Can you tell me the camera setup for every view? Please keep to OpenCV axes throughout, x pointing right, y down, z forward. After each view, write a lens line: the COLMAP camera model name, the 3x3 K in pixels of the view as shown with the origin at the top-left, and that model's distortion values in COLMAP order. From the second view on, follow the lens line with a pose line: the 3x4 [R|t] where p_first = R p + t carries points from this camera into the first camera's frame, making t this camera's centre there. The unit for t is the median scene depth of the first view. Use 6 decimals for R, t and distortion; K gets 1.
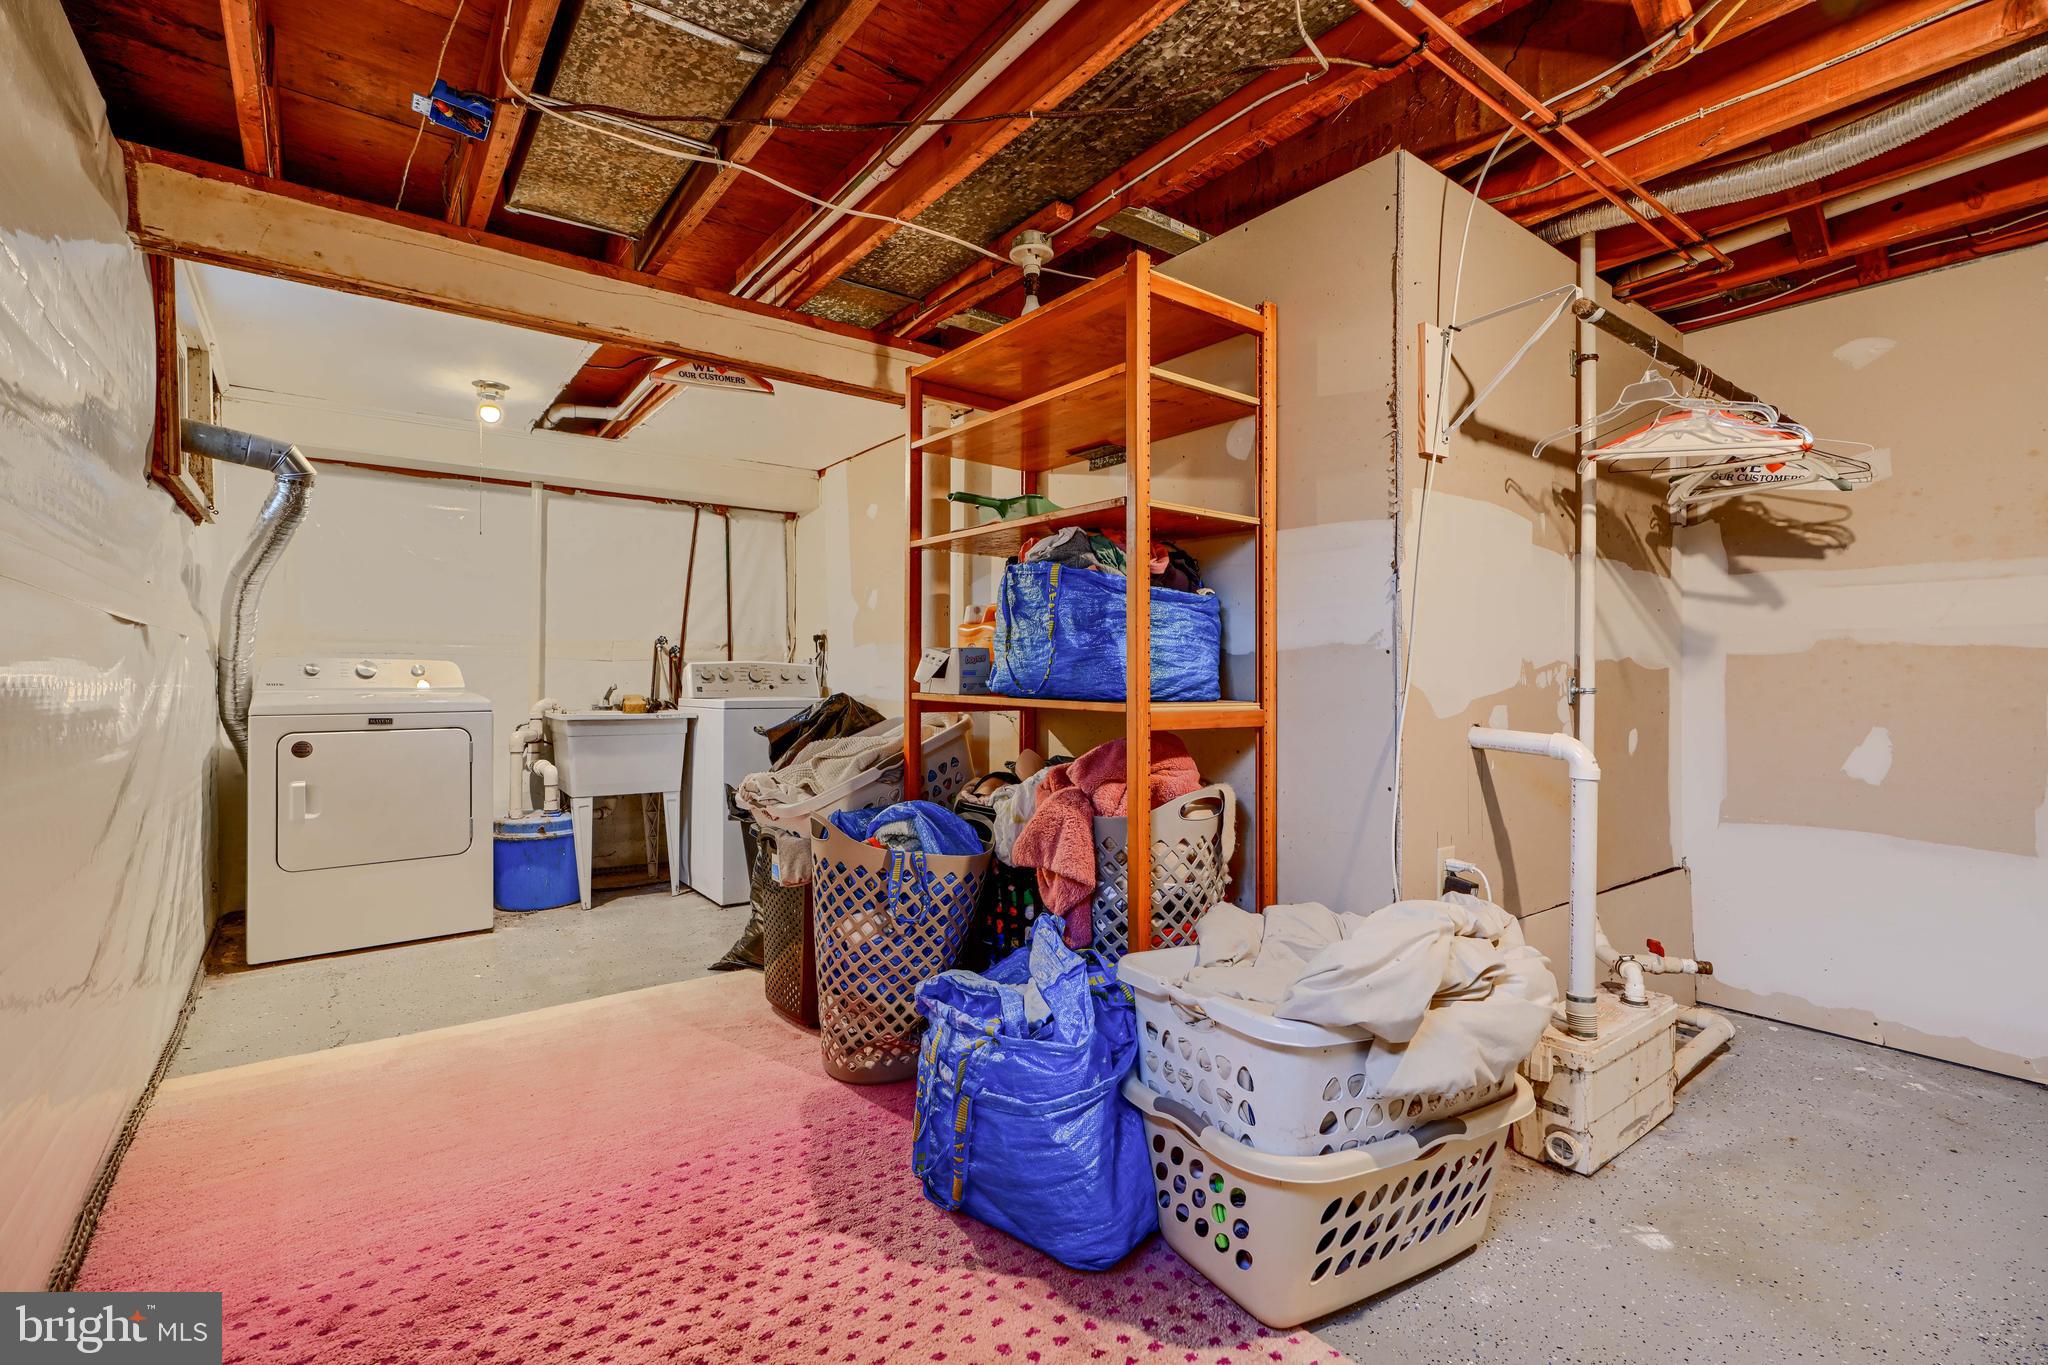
lens RADIAL K [[910.4, 0, 1020.3], [0, 910.4, 672.7], [0, 0, 1]] dist [0.000875, -0.000025]
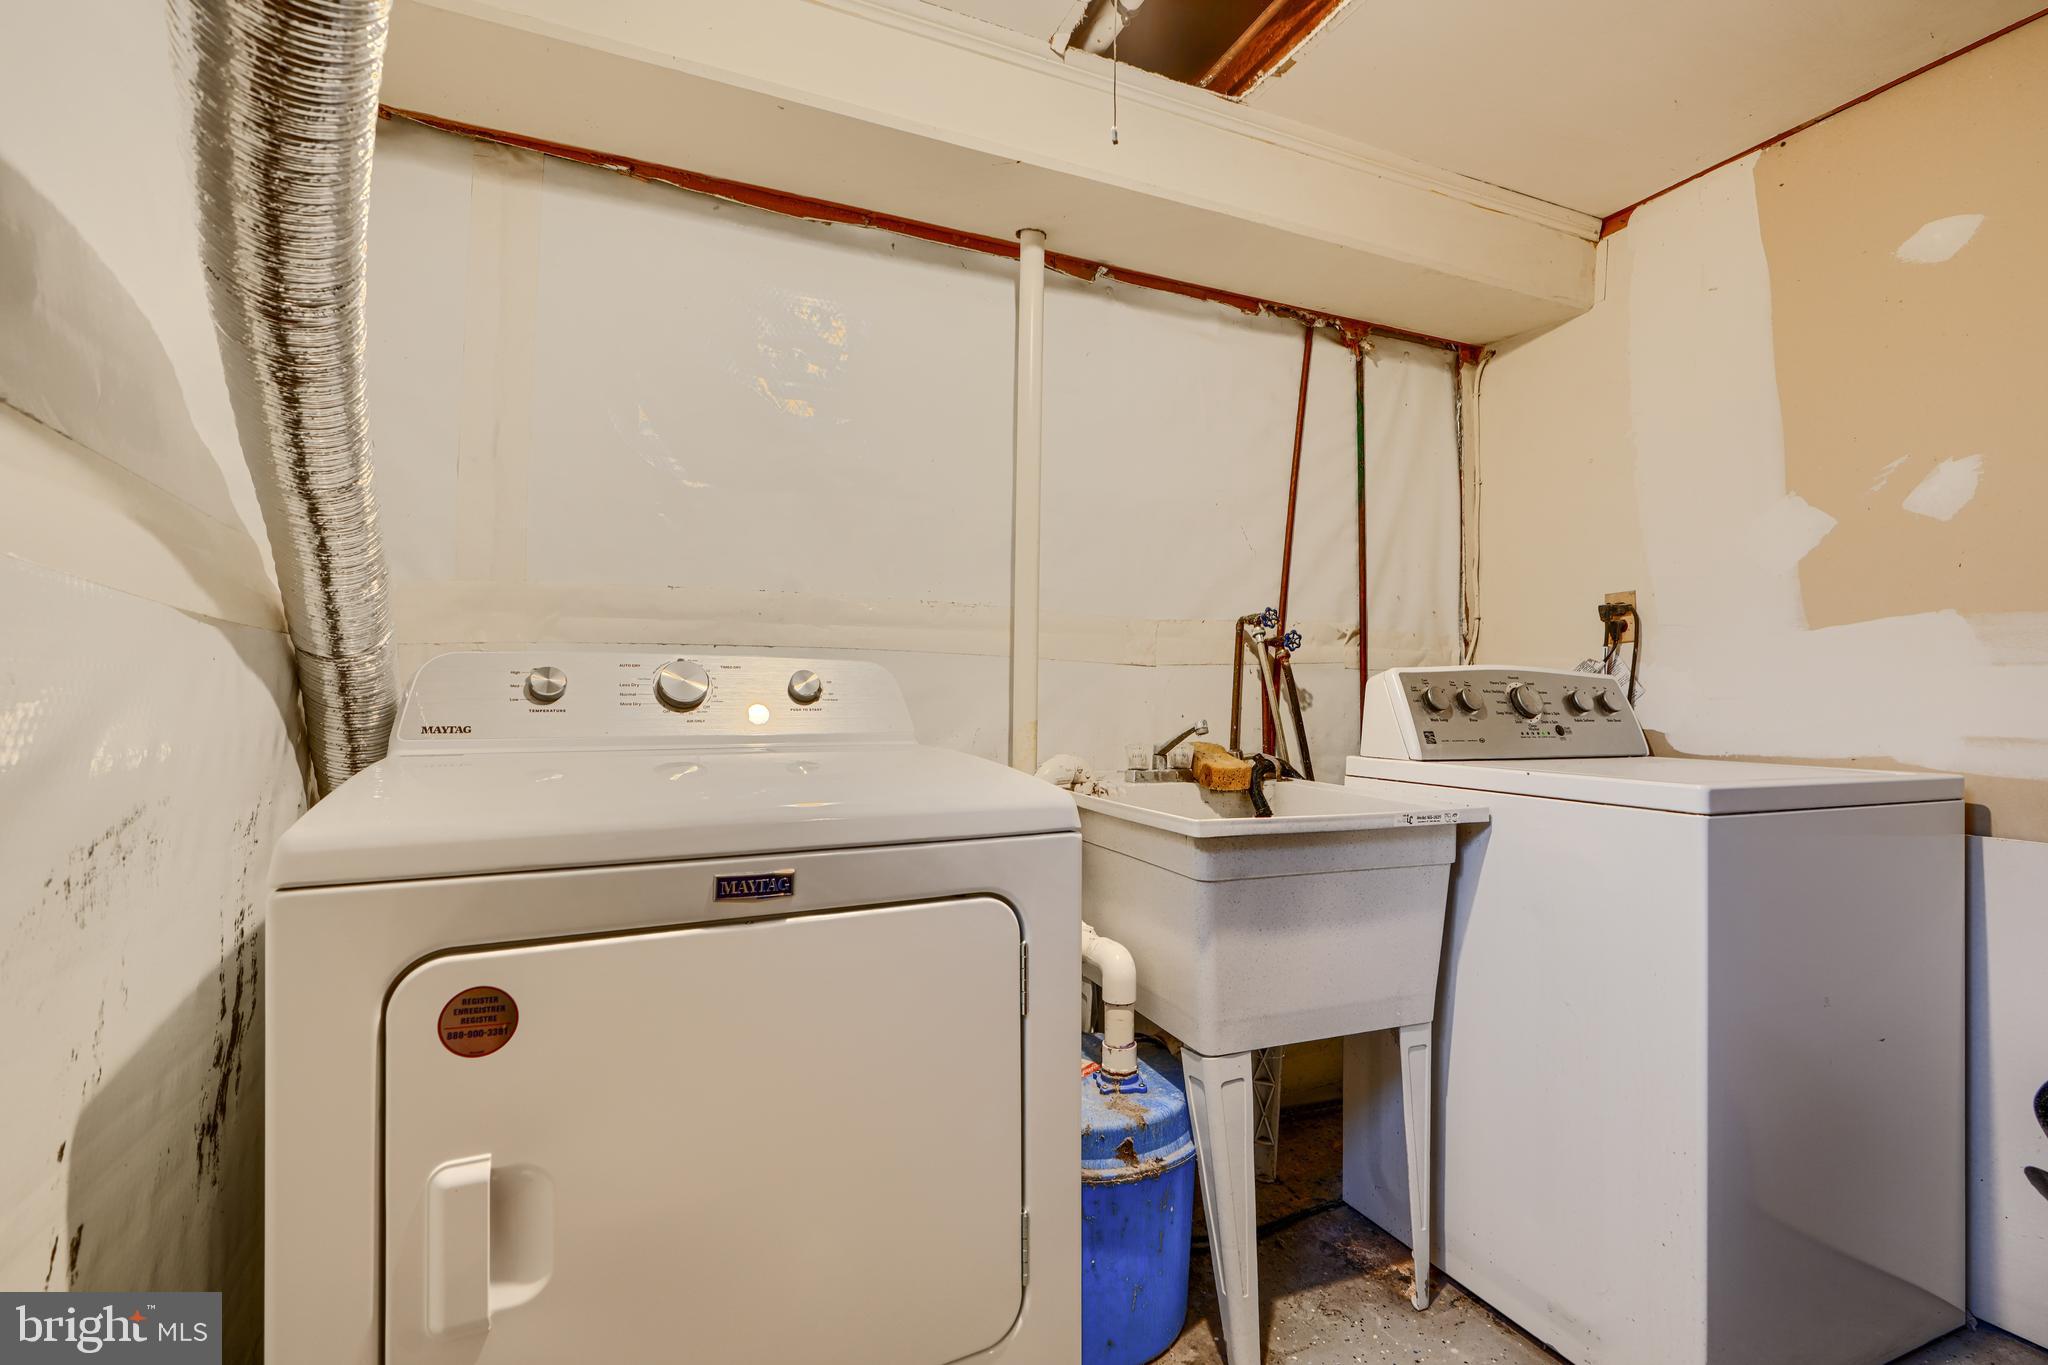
lens RADIAL K [[936.1, 0, 1022.5], [0, 936.1, 690.7], [0, 0, 1]] dist [-0.000888, -0.000248]
pose [[0.973662, 0.004170, -0.227958, -0.447656], [-0.003901, 0.999991, 0.001631, -0.002007], [0.227962, -0.000699, 0.973670, 0.597756]]
